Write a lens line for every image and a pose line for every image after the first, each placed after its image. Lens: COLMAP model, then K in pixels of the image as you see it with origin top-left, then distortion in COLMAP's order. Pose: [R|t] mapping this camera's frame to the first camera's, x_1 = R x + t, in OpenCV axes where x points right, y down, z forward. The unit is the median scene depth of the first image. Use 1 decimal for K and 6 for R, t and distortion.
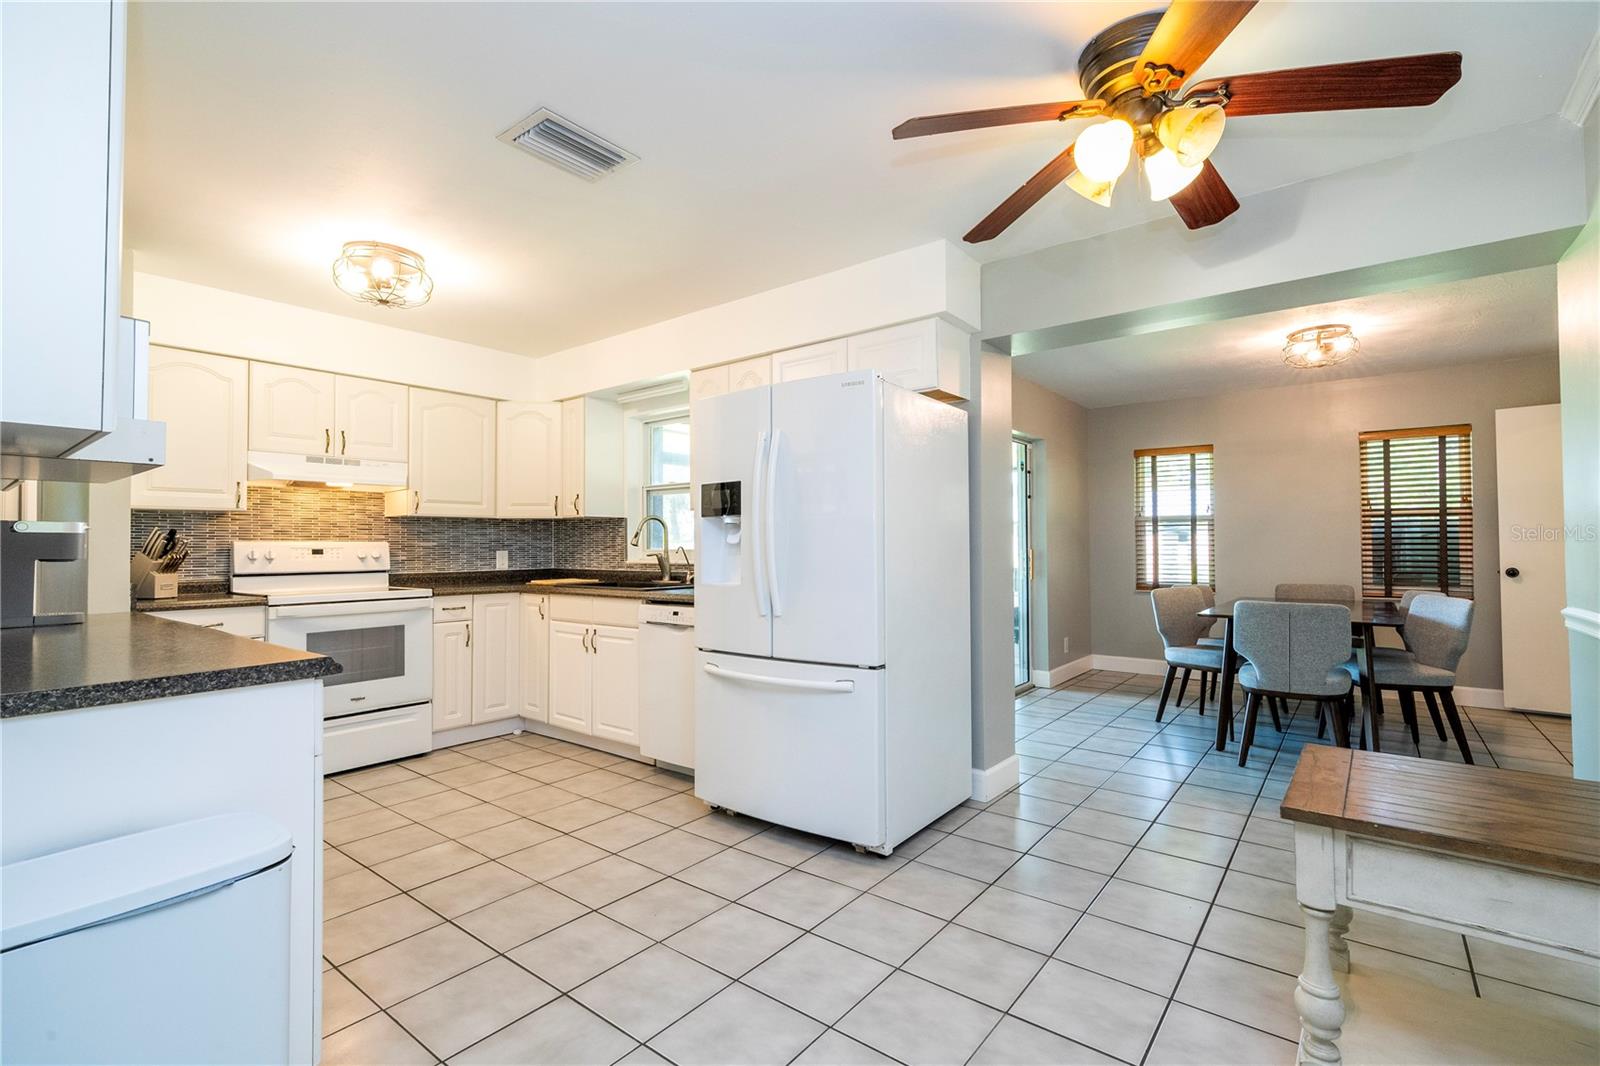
lens RADIAL K [[726.6, 0, 814.1], [0, 726.6, 531.7], [0, 0, 1]] dist [0.001973, 0.000336]
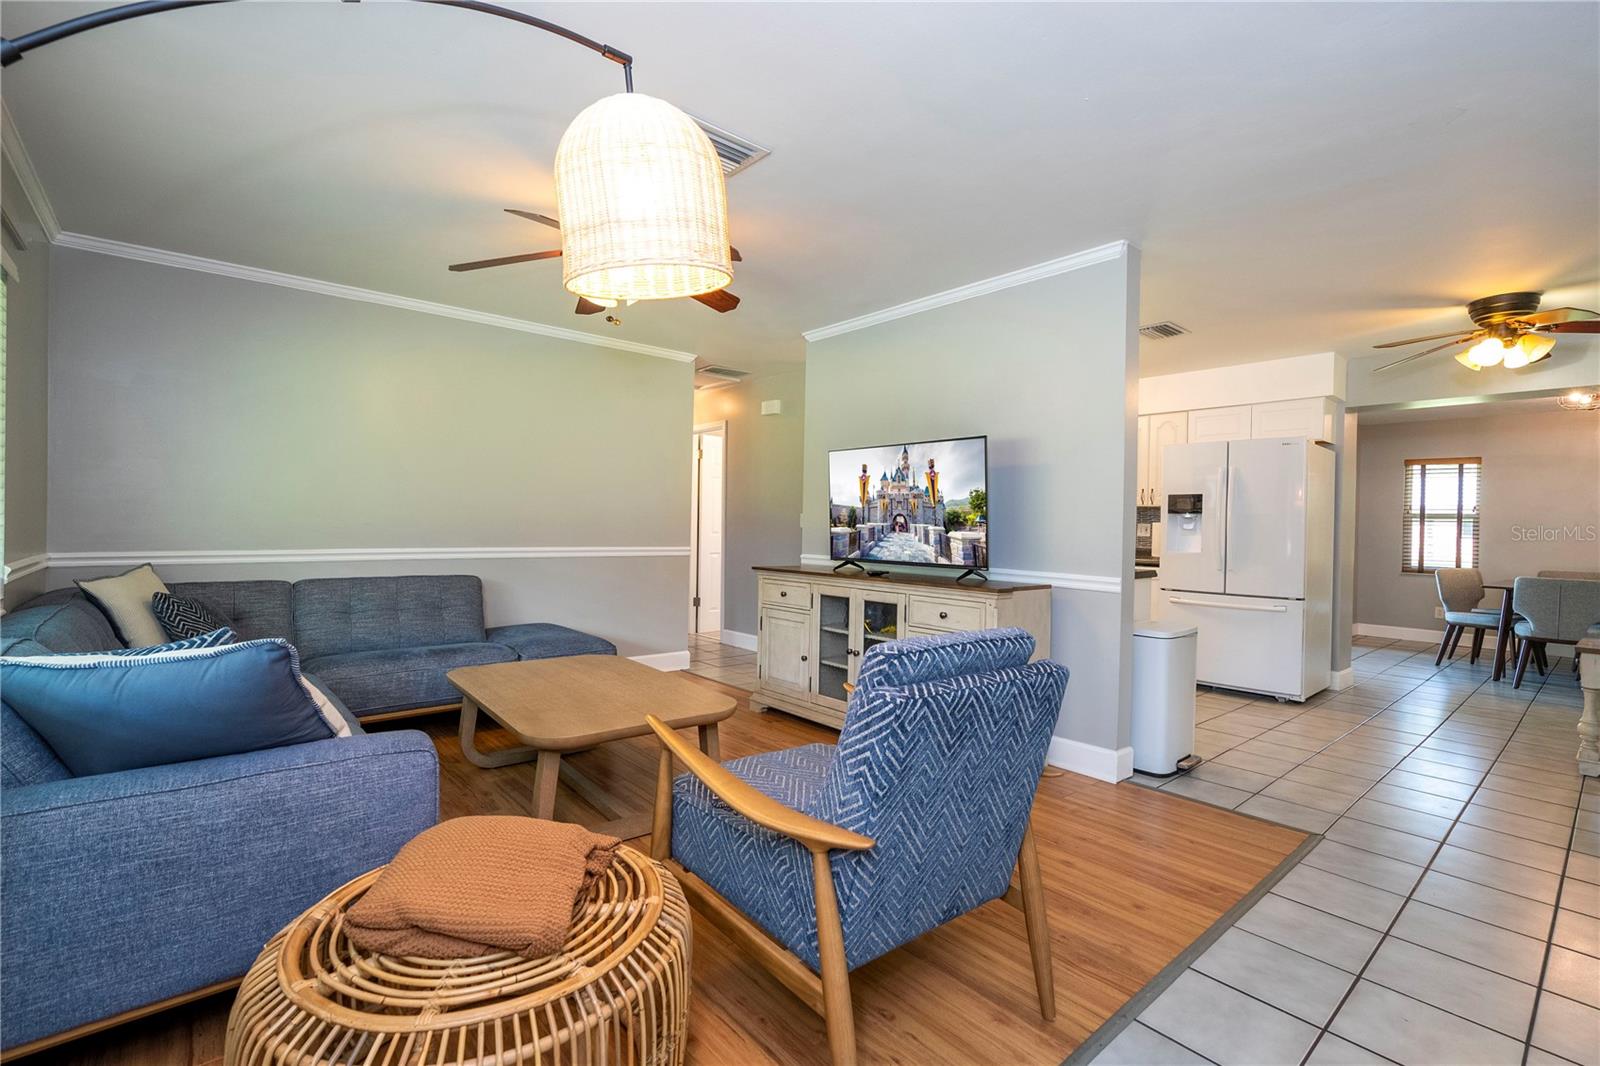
lens RADIAL K [[727.3, 0, 802.8], [0, 727.3, 526.6], [0, 0, 1]] dist [-0.000976, -0.000171]
pose [[0.979597, 0.027534, -0.199076, -0.389237], [-0.022928, 0.999414, 0.025404, -0.007957], [0.199659, -0.020322, 0.979655, -0.517948]]
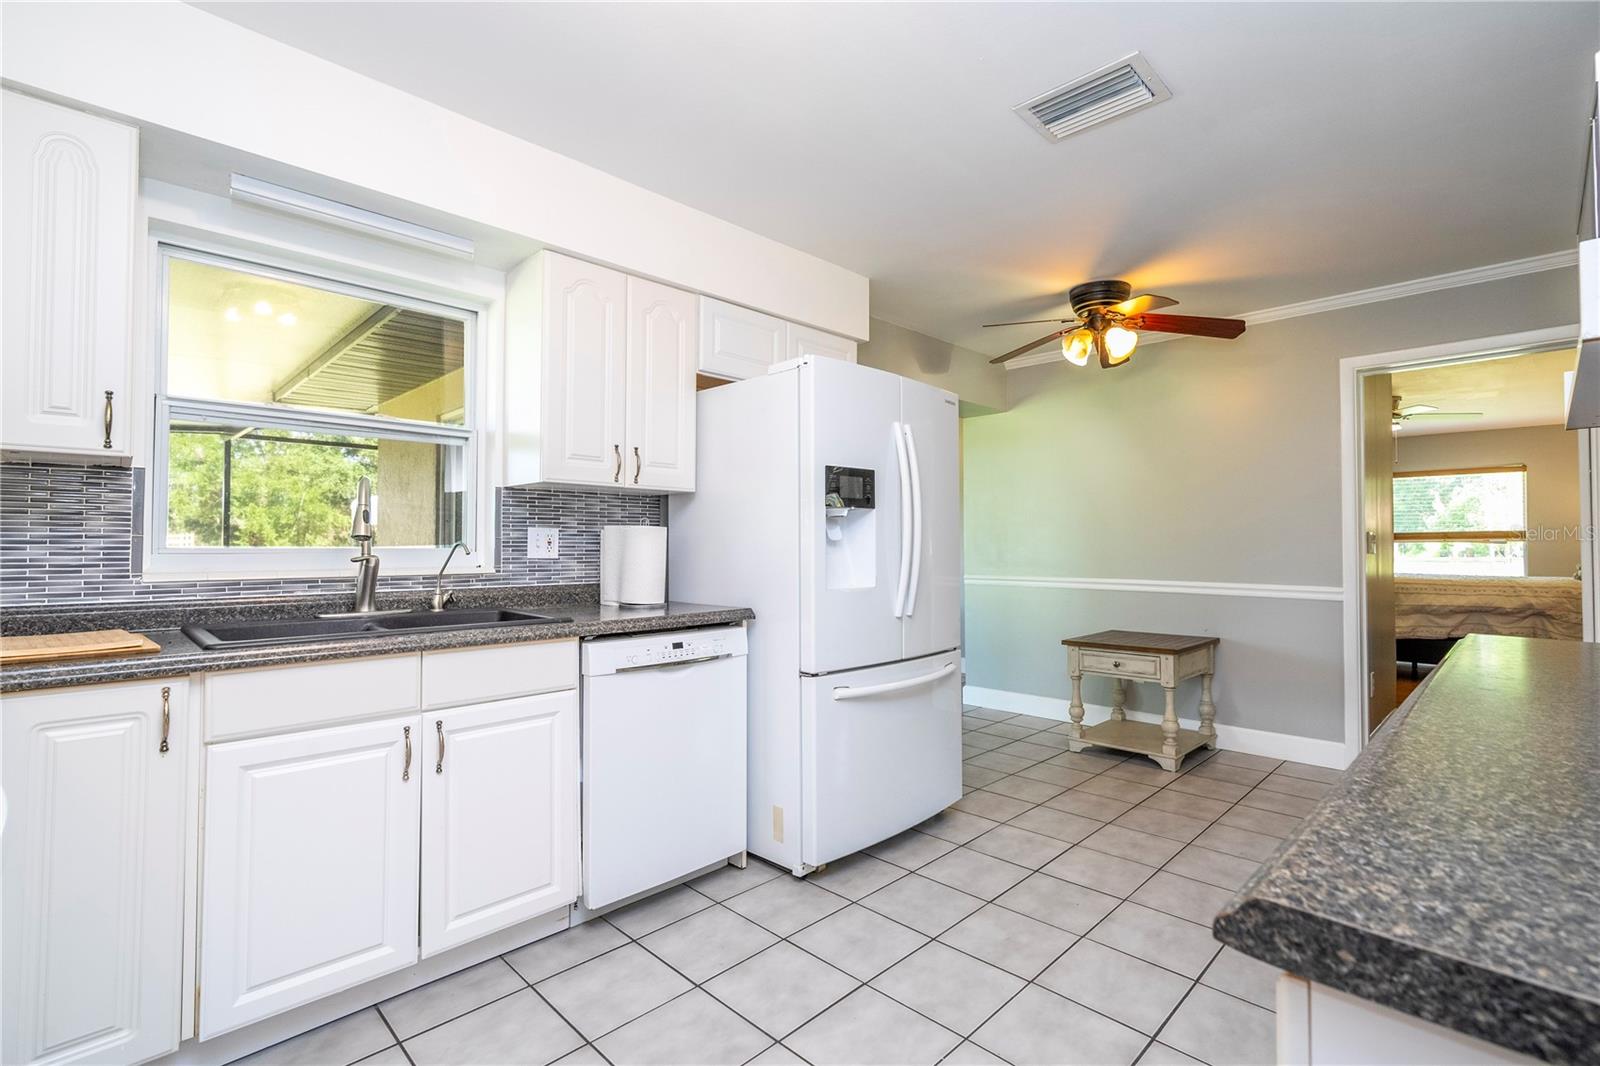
lens RADIAL K [[726.6, 0, 814.1], [0, 726.6, 531.7], [0, 0, 1]] dist [0.001973, 0.000336]
pose [[0.123027, 0.024241, 0.992107, -0.557257], [-0.020351, 0.999553, -0.021899, 0.015170], [-0.992195, -0.017496, 0.123465, 0.540689]]
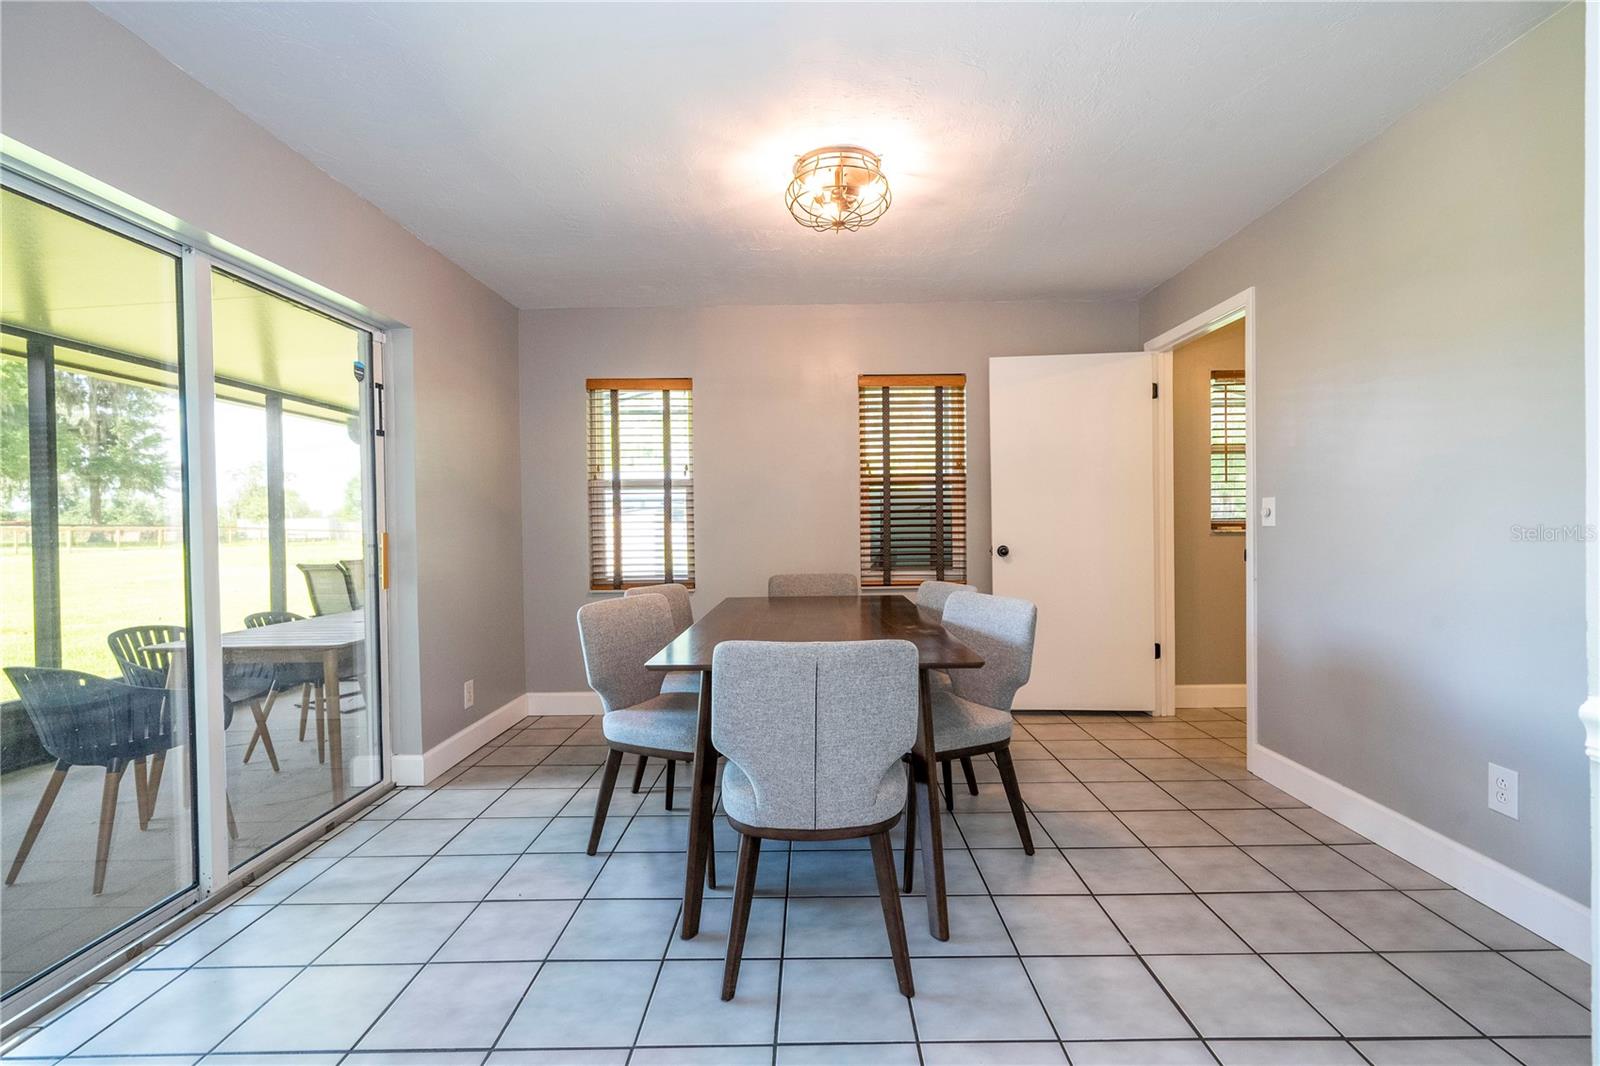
lens RADIAL K [[726.6, 0, 814.1], [0, 726.6, 531.7], [0, 0, 1]] dist [0.001973, 0.000336]
pose [[0.795986, -0.015189, 0.605124, 0.253851], [-0.002075, 0.999611, 0.027820, 0.009583], [-0.605311, -0.023400, 0.795645, 0.432003]]
